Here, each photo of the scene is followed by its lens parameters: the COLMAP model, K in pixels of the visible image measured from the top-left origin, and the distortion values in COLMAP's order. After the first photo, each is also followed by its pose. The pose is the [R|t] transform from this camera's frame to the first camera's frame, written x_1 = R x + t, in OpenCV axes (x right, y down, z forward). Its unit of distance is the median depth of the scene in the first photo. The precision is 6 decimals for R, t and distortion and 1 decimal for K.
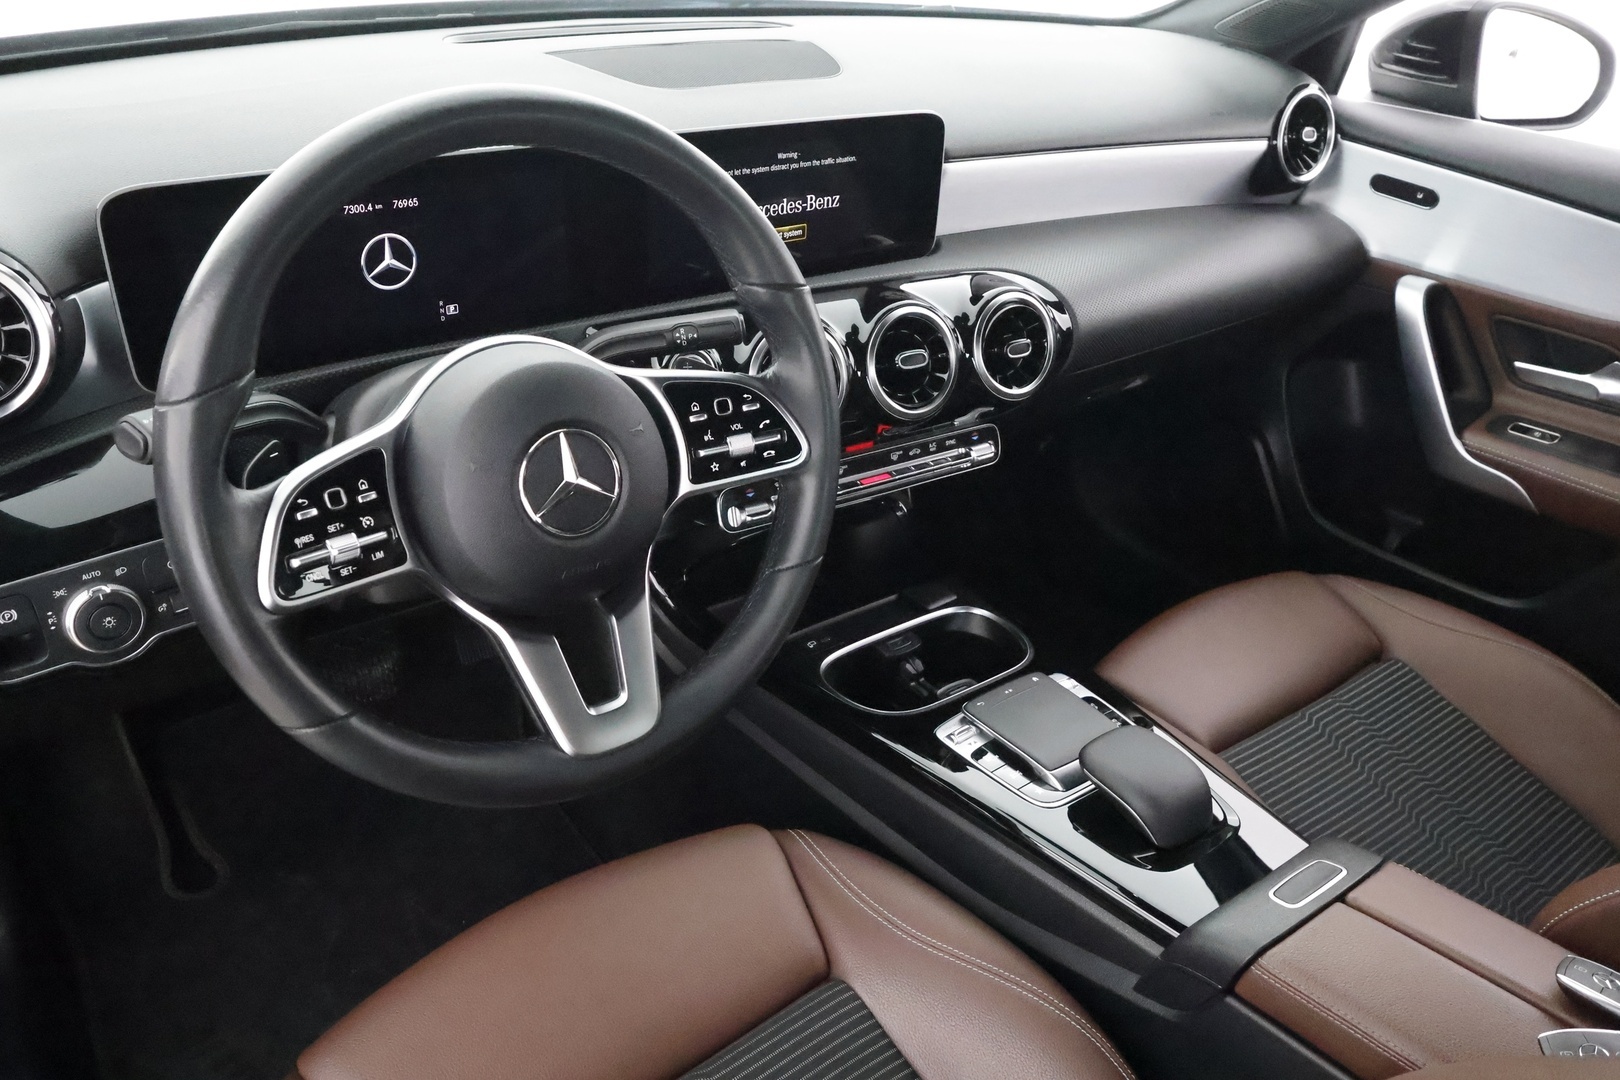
lens RADIAL K [[1349.9, 0, 814.8], [0, 1349.9, 533.8], [0, 0, 1]] dist [0.023598, -0.008417]
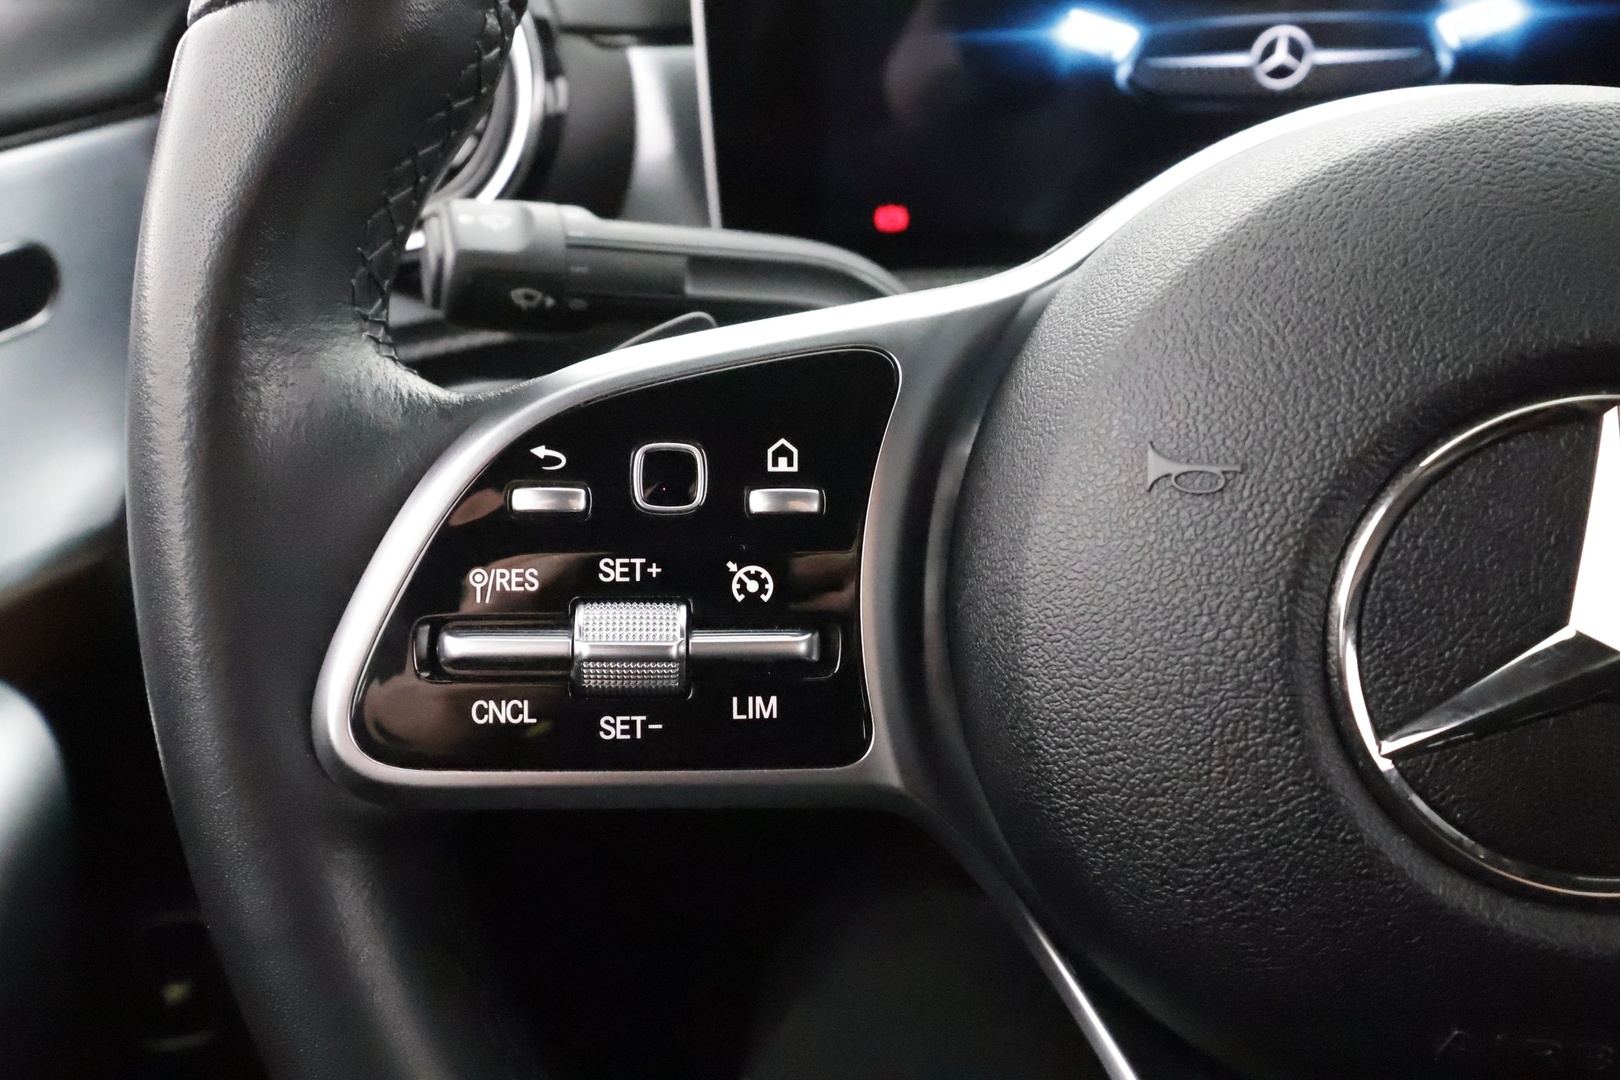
lens RADIAL K [[1349.9, 0, 822.7], [0, 1349.9, 546.0], [0, 0, 1]] dist [0.023598, -0.008417]
pose [[0.696401, 0.204354, -0.687943, -0.102594], [-0.272495, 0.962106, 0.009949, -0.018928], [0.663907, 0.180533, 0.725697, 0.653673]]
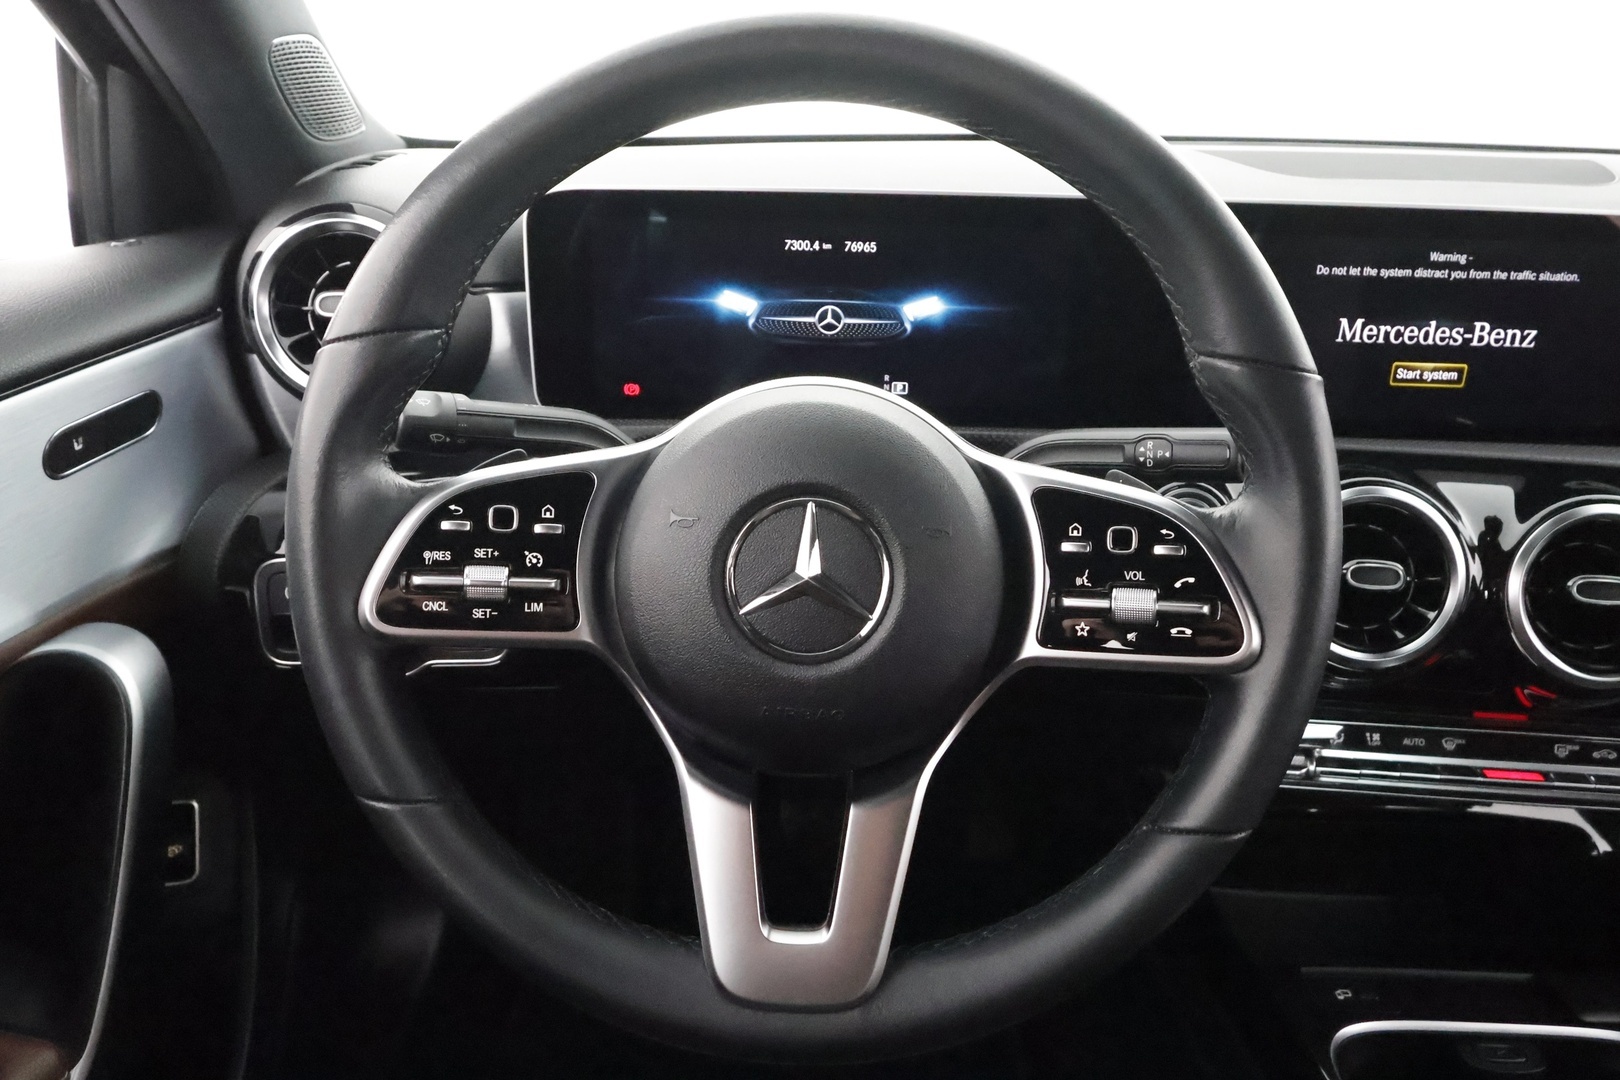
lens RADIAL K [[1233.4, 0, 804.9], [0, 1233.4, 539.6], [0, 0, 1]] dist [0.011713, 0.002083]
pose [[0.774306, 0.179553, -0.606804, 0.158380], [-0.285931, 0.954704, -0.082363, -0.004882], [0.564530, 0.237278, 0.790573, 0.444420]]
